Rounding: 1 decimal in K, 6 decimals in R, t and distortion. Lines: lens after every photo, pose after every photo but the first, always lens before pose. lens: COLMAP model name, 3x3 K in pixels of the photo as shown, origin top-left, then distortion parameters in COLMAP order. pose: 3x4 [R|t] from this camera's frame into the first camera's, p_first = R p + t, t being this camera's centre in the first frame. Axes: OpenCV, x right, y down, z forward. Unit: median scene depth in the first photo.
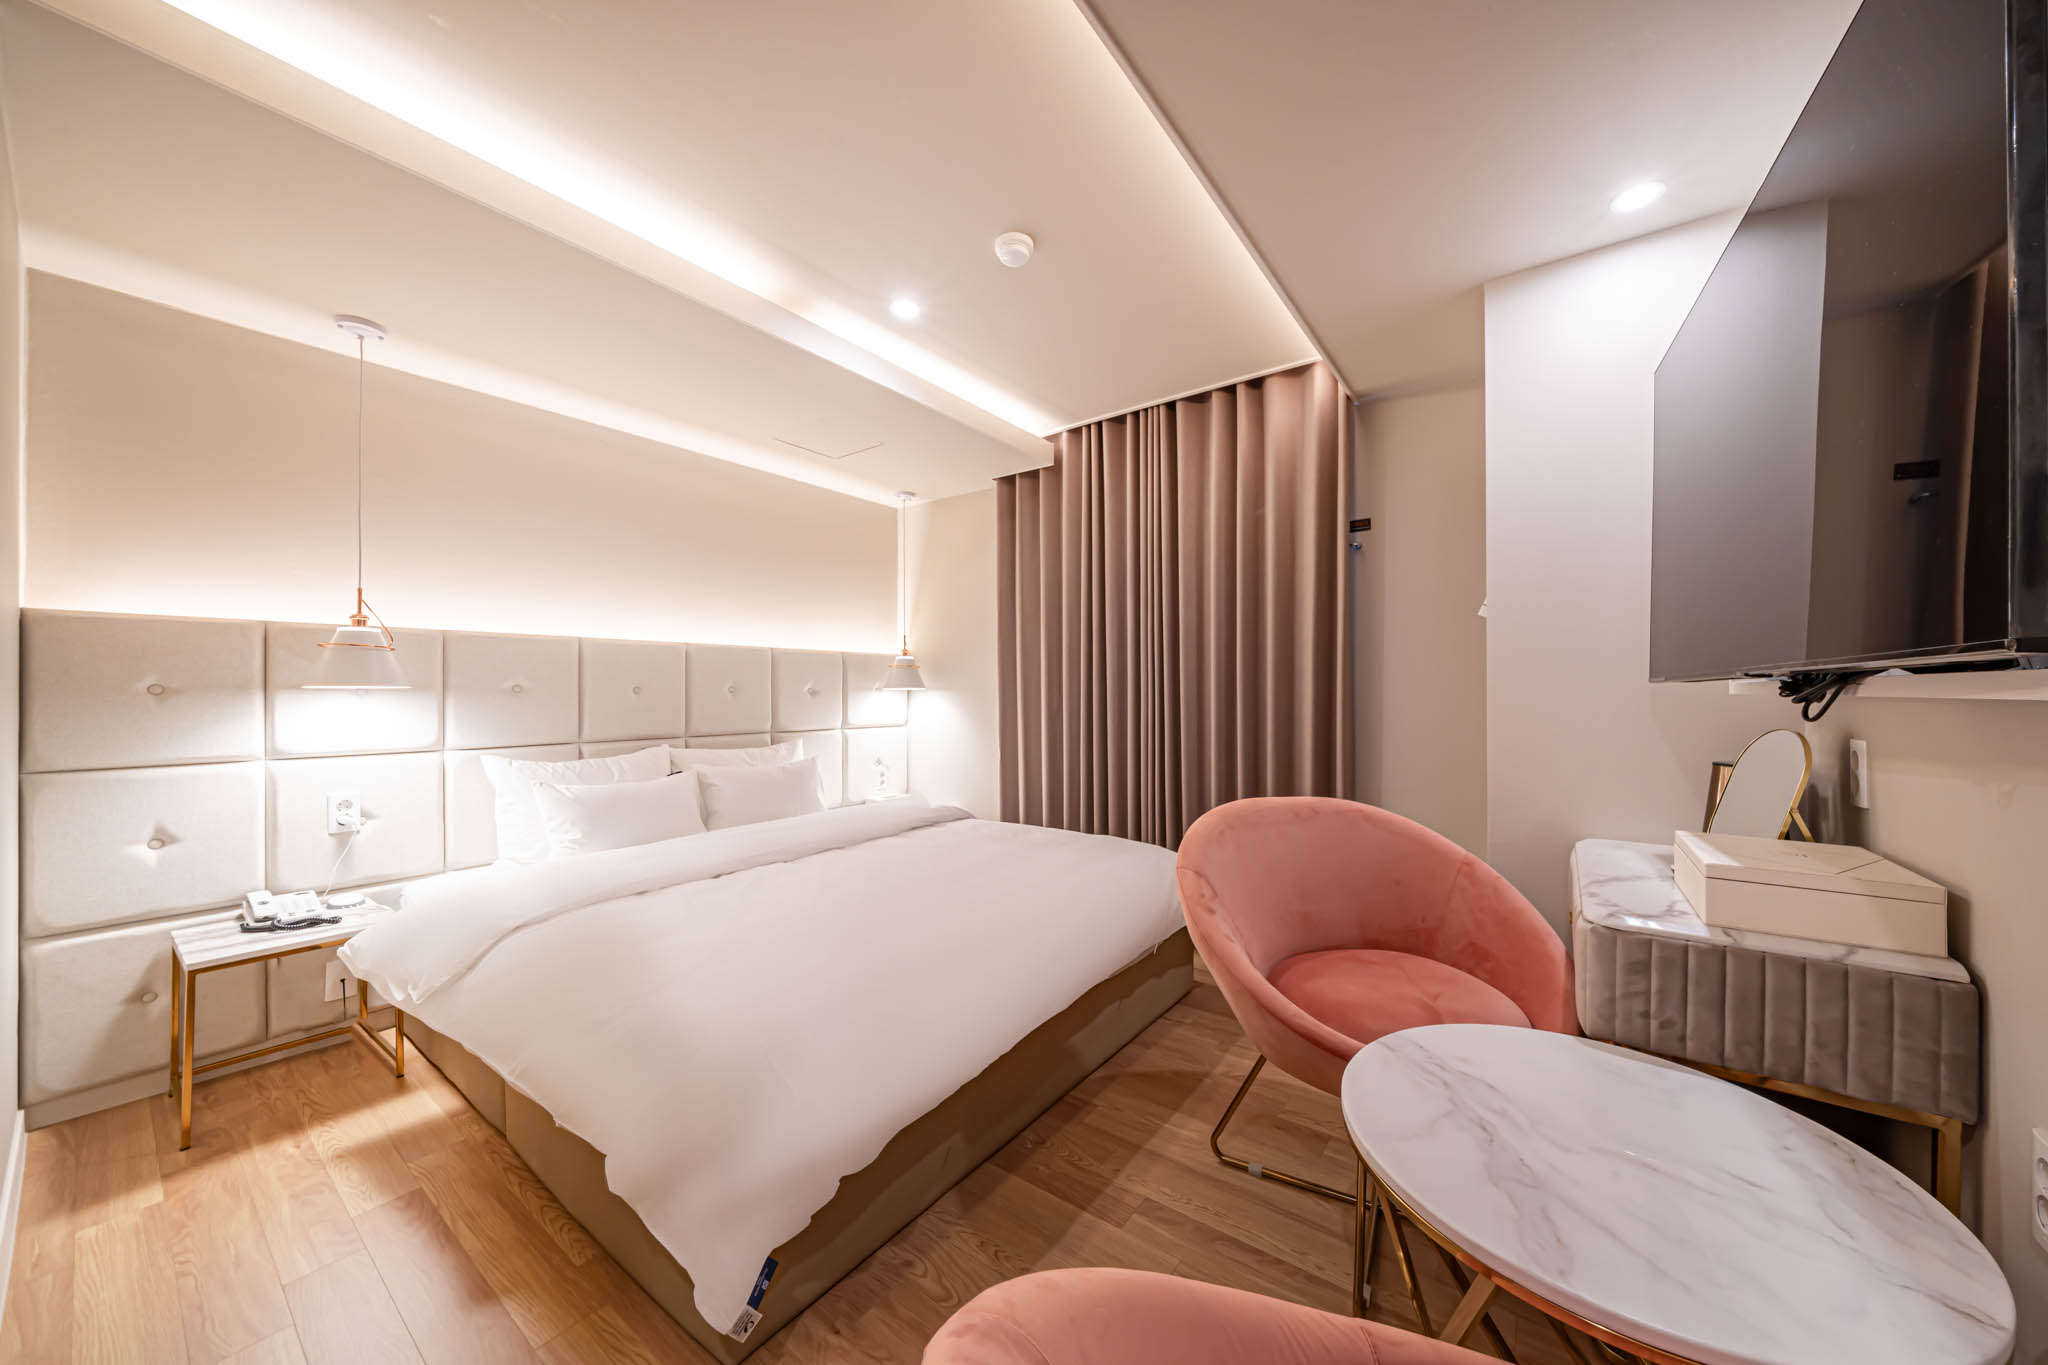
lens RADIAL K [[707.0, 0, 1036.9], [0, 707.0, 686.6], [0, 0, 1]] dist [-0.009389, 0.000023]
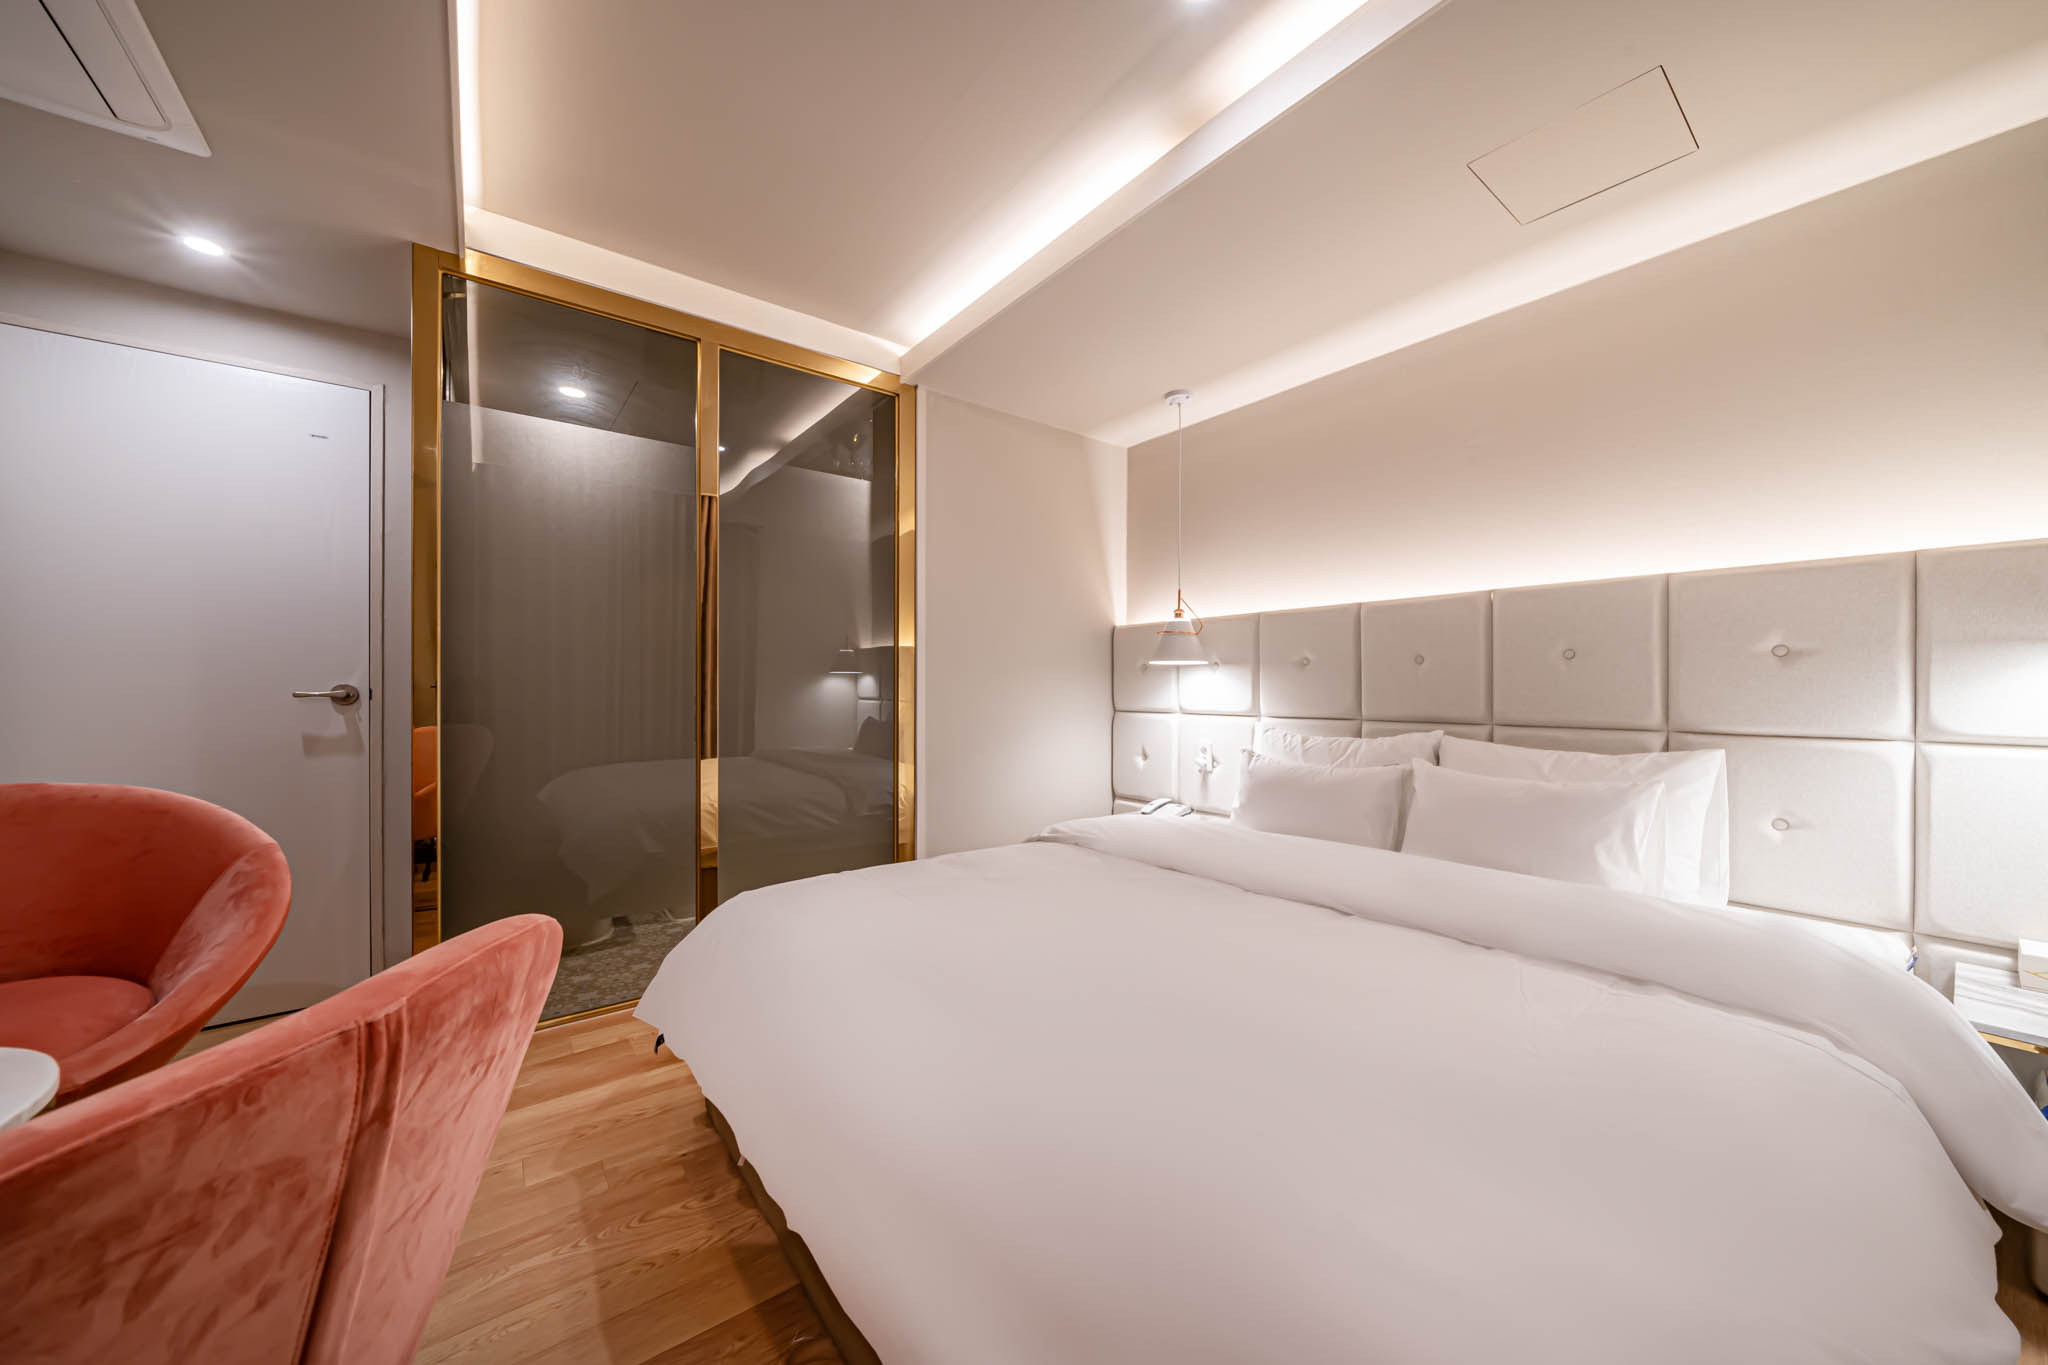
lens RADIAL K [[707.0, 0, 1036.9], [0, 707.0, 686.6], [0, 0, 1]] dist [-0.009389, 0.000023]
pose [[-0.256854, 0.001755, -0.966449, 0.328326], [0.004708, 0.999989, 0.000564, 0.034811], [0.966439, -0.004405, -0.256859, 0.827261]]
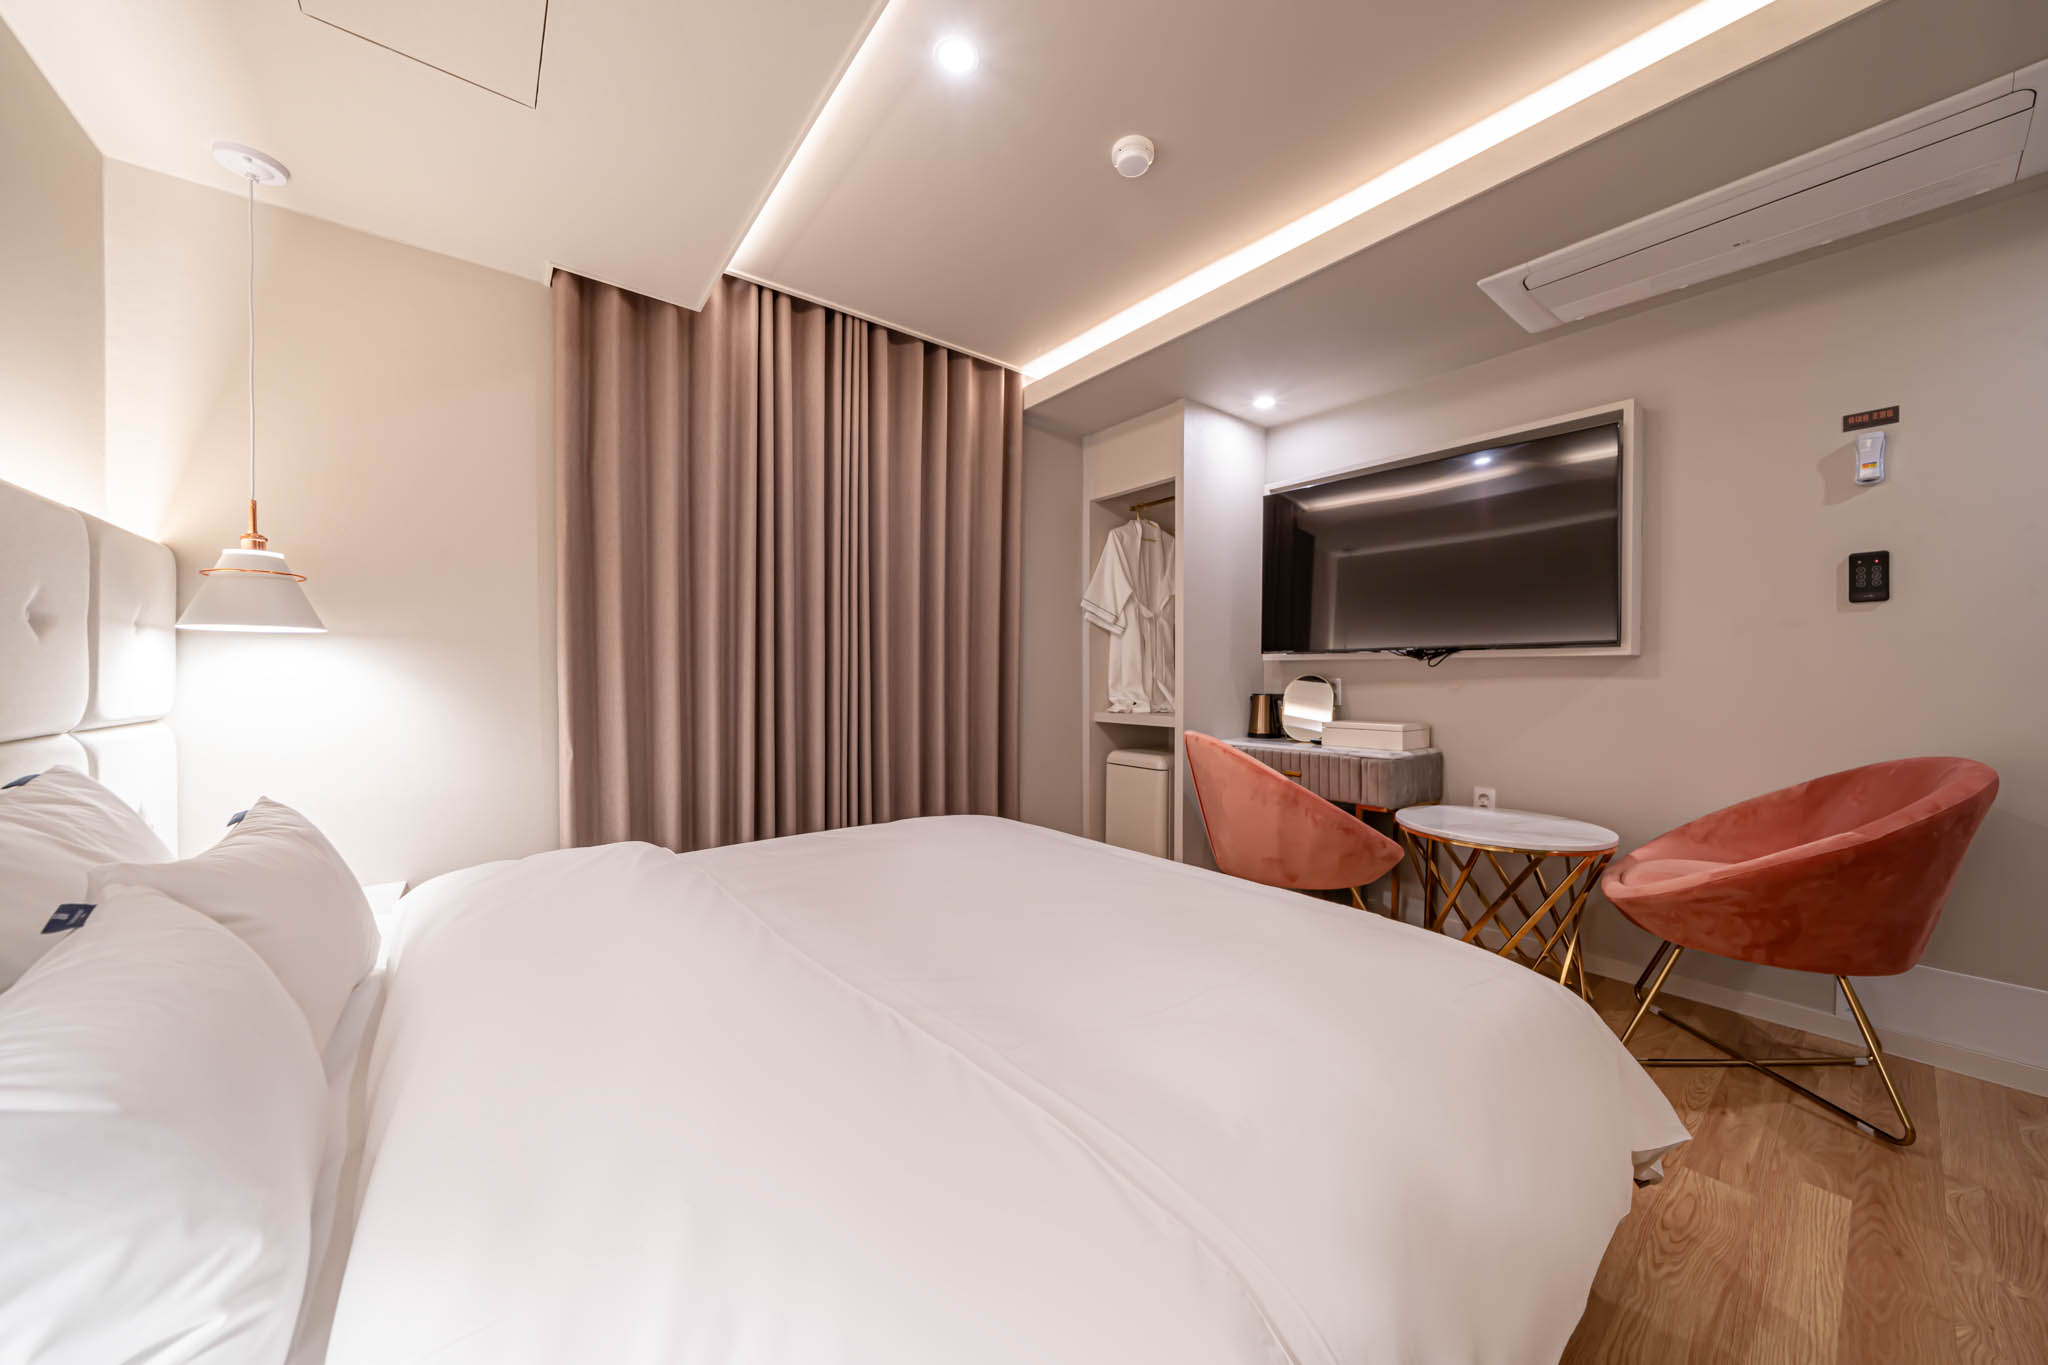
lens RADIAL K [[707.0, 0, 1036.9], [0, 707.0, 686.6], [0, 0, 1]] dist [-0.009389, 0.000023]
pose [[0.263359, -0.008857, 0.964657, -0.652271], [-0.006917, 0.999915, 0.011069, 0.042440], [-0.964673, -0.009587, 0.263275, 0.601964]]
